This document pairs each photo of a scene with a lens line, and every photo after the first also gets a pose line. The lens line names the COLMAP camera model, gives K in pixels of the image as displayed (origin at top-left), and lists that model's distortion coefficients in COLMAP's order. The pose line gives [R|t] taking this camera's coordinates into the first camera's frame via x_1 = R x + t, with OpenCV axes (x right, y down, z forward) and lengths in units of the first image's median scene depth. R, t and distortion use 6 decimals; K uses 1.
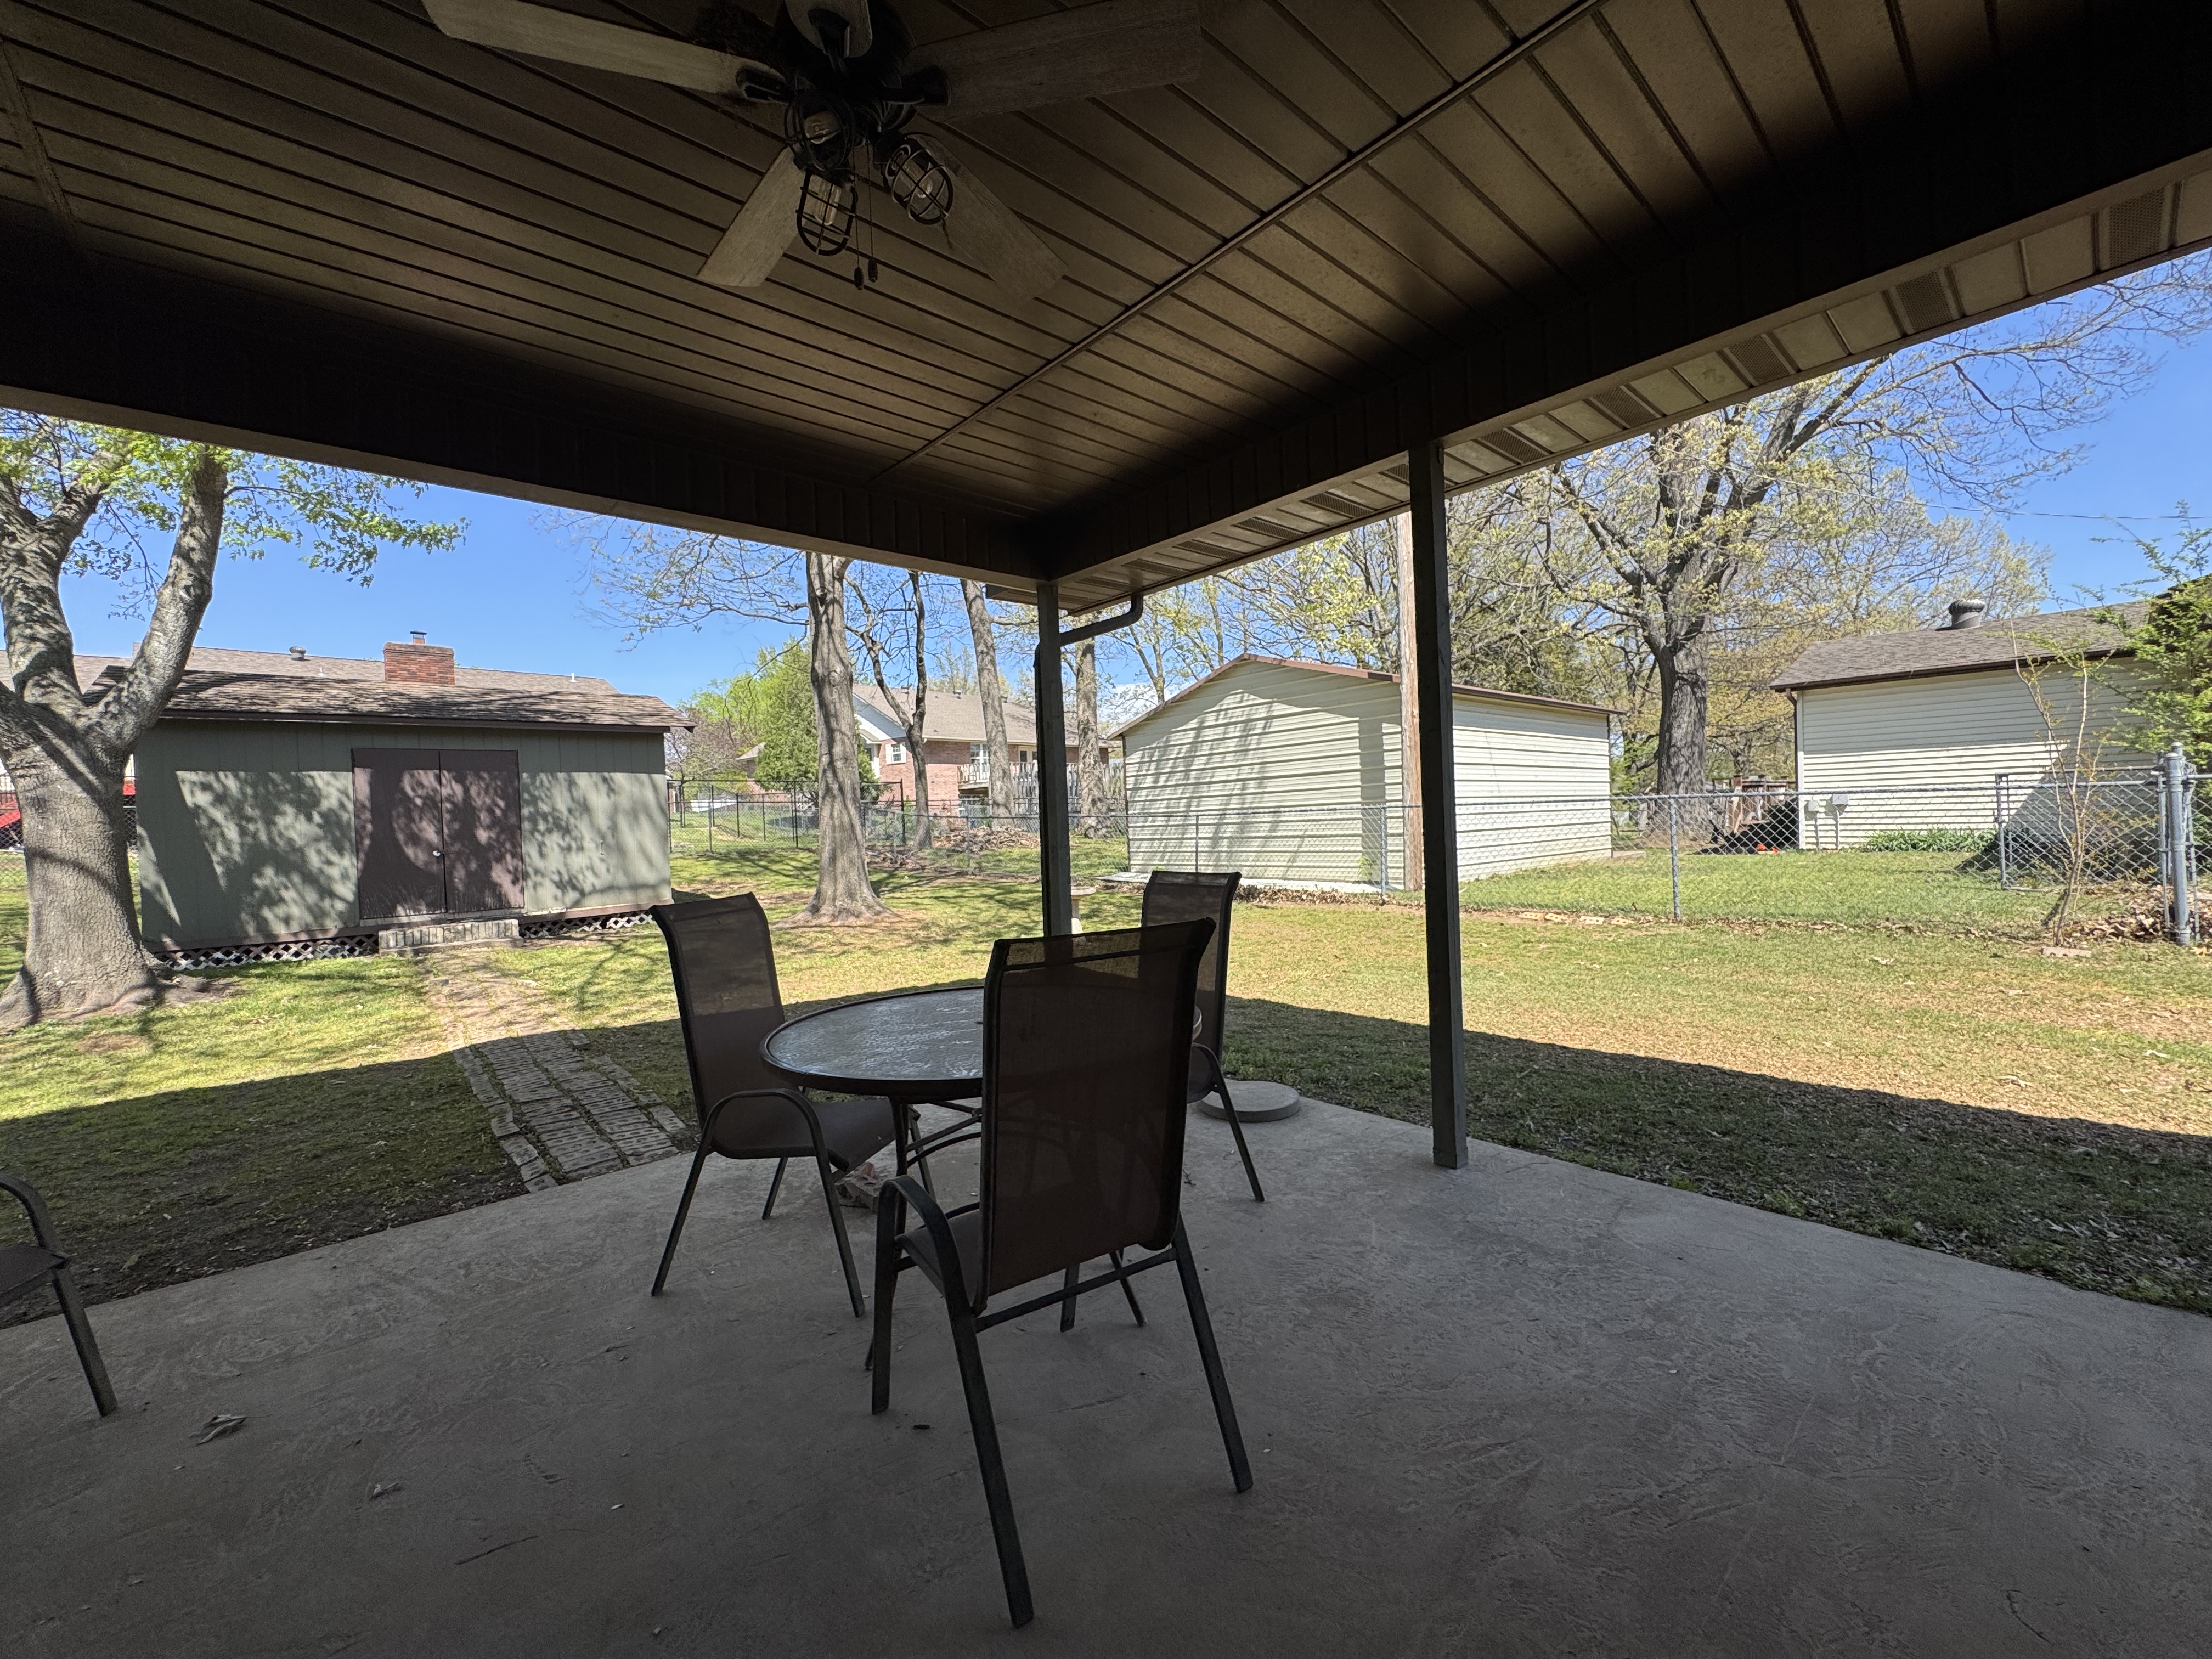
lens RADIAL K [[879.0, 0, 1106.0], [0, 879.0, 829.5], [0, 0, 1]] dist [0.001145, 0.000087]
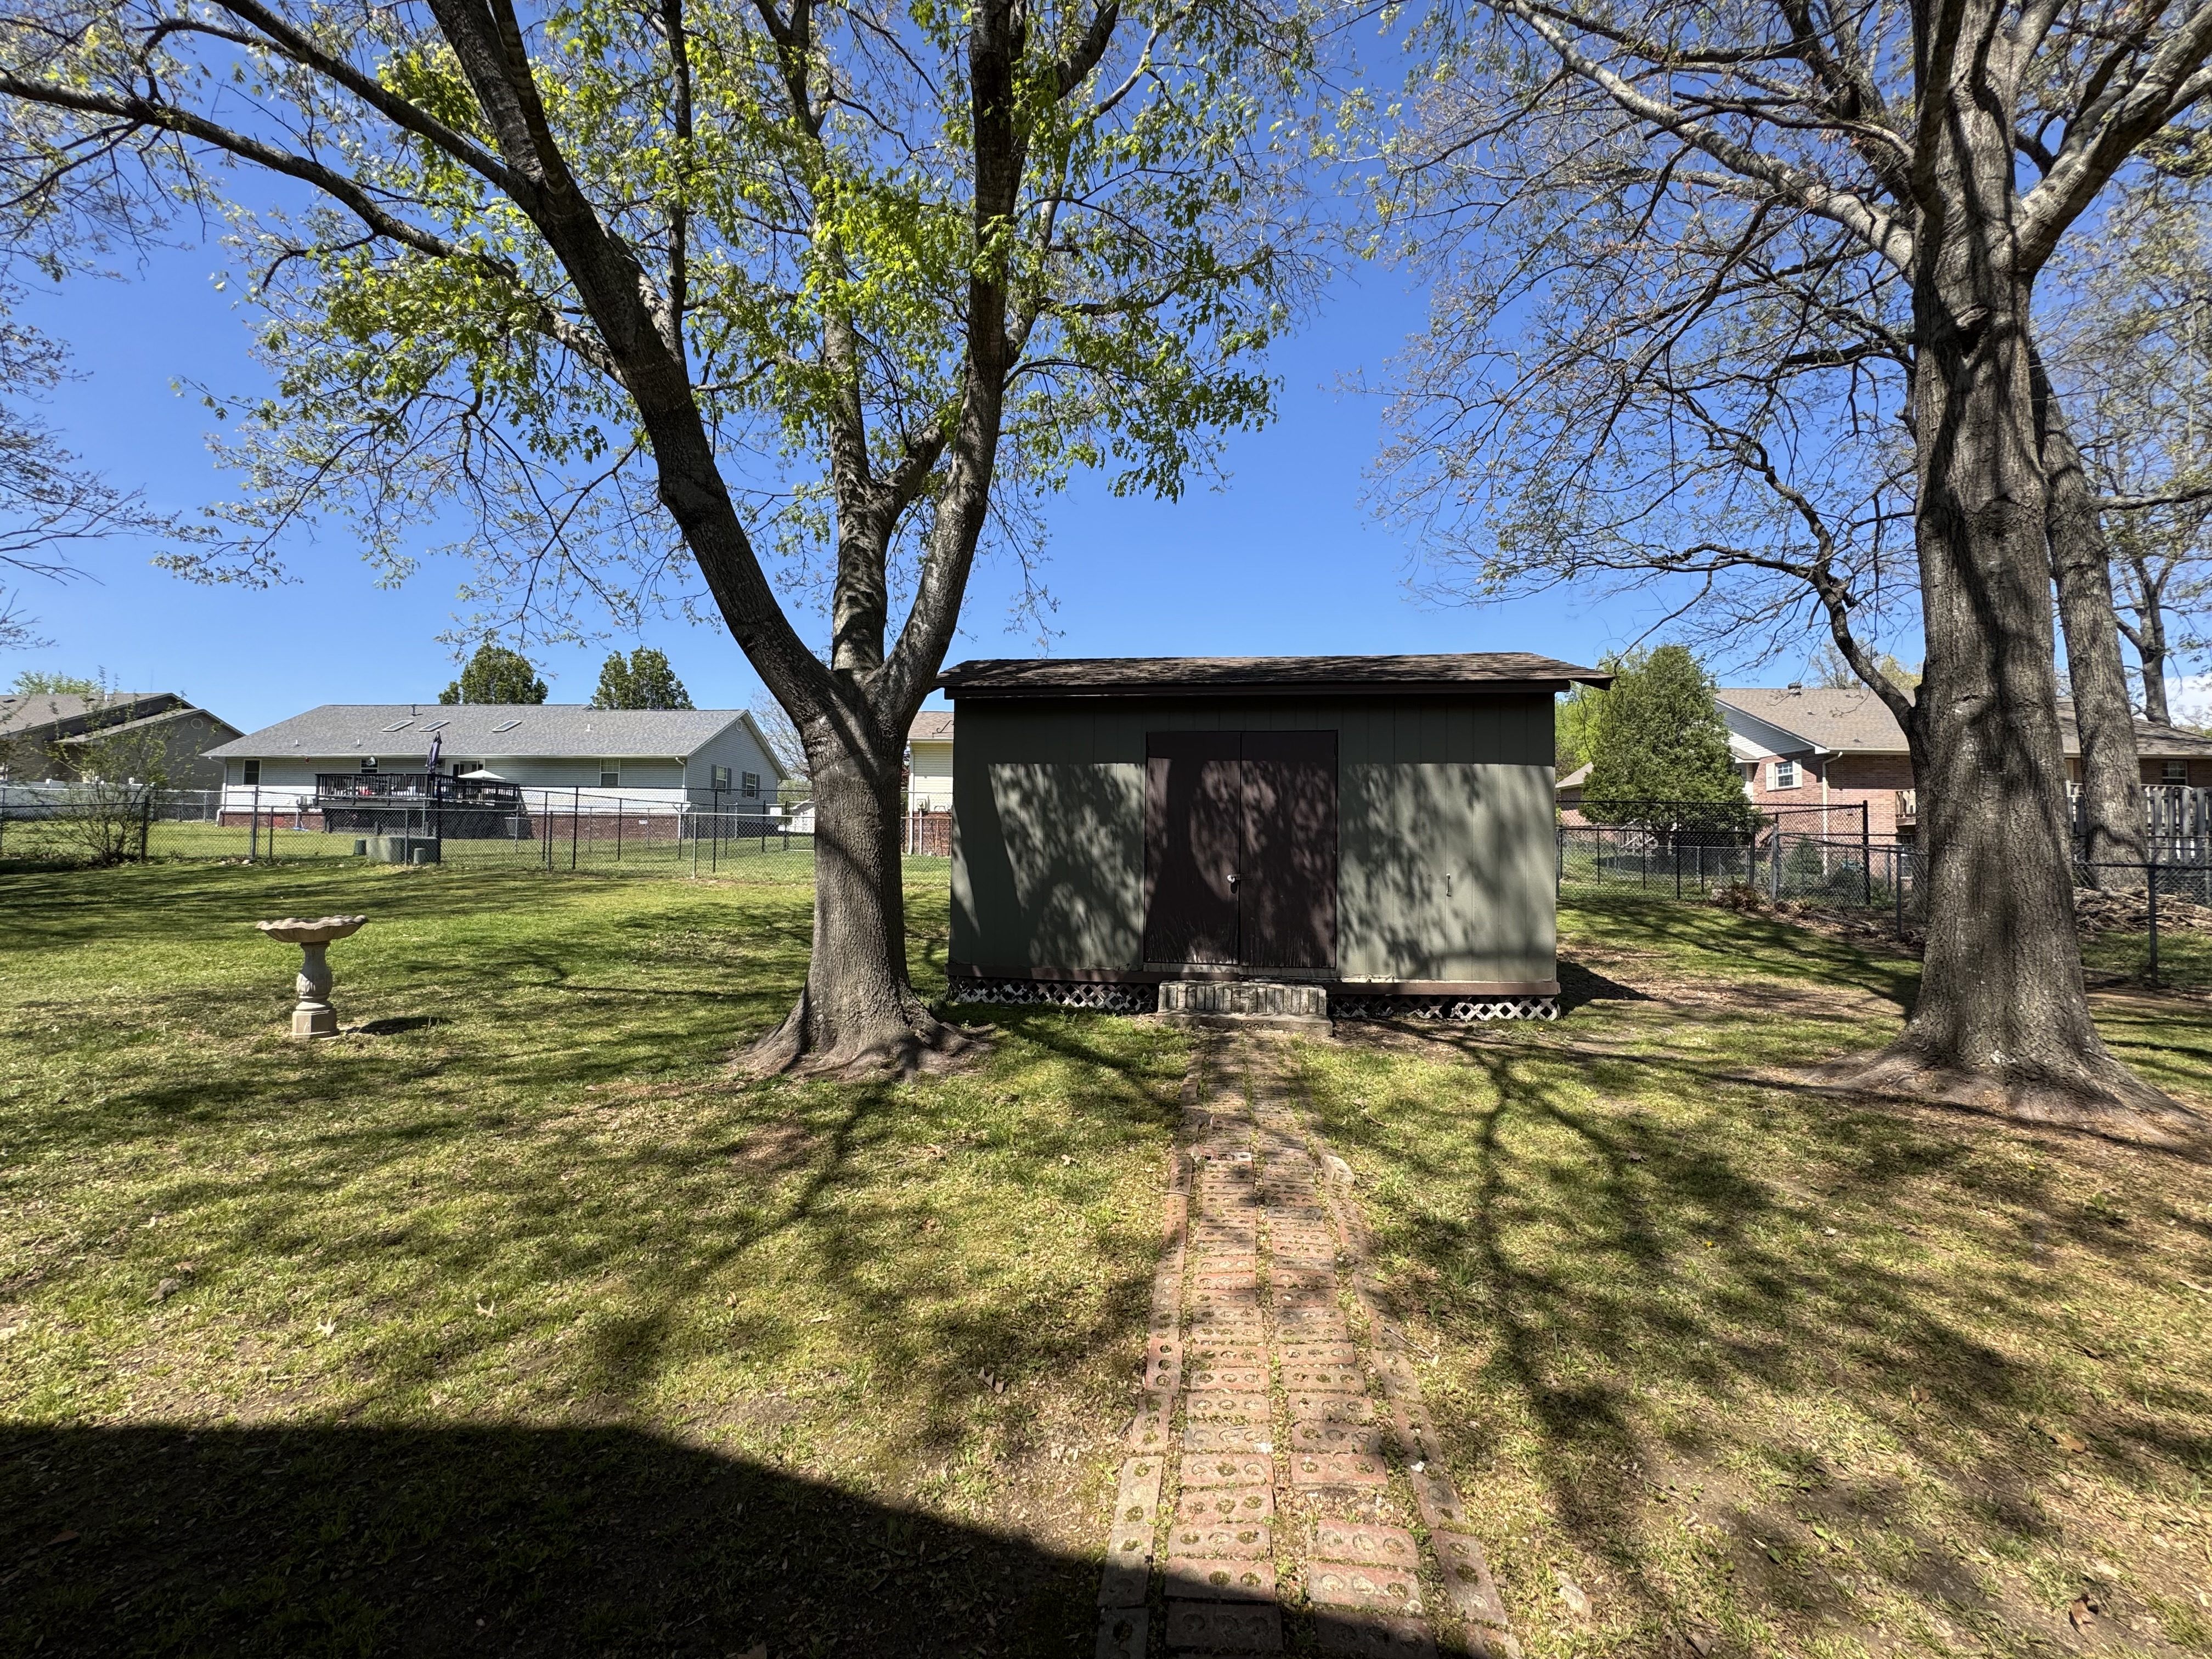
lens RADIAL K [[879.0, 0, 1106.0], [0, 879.0, 829.5], [0, 0, 1]] dist [0.001145, 0.000087]
pose [[0.665686, 0.019518, -0.745977, -0.305761], [-0.051669, 0.998464, -0.019984, 0.007671], [0.744441, 0.051847, 0.665672, 0.456337]]
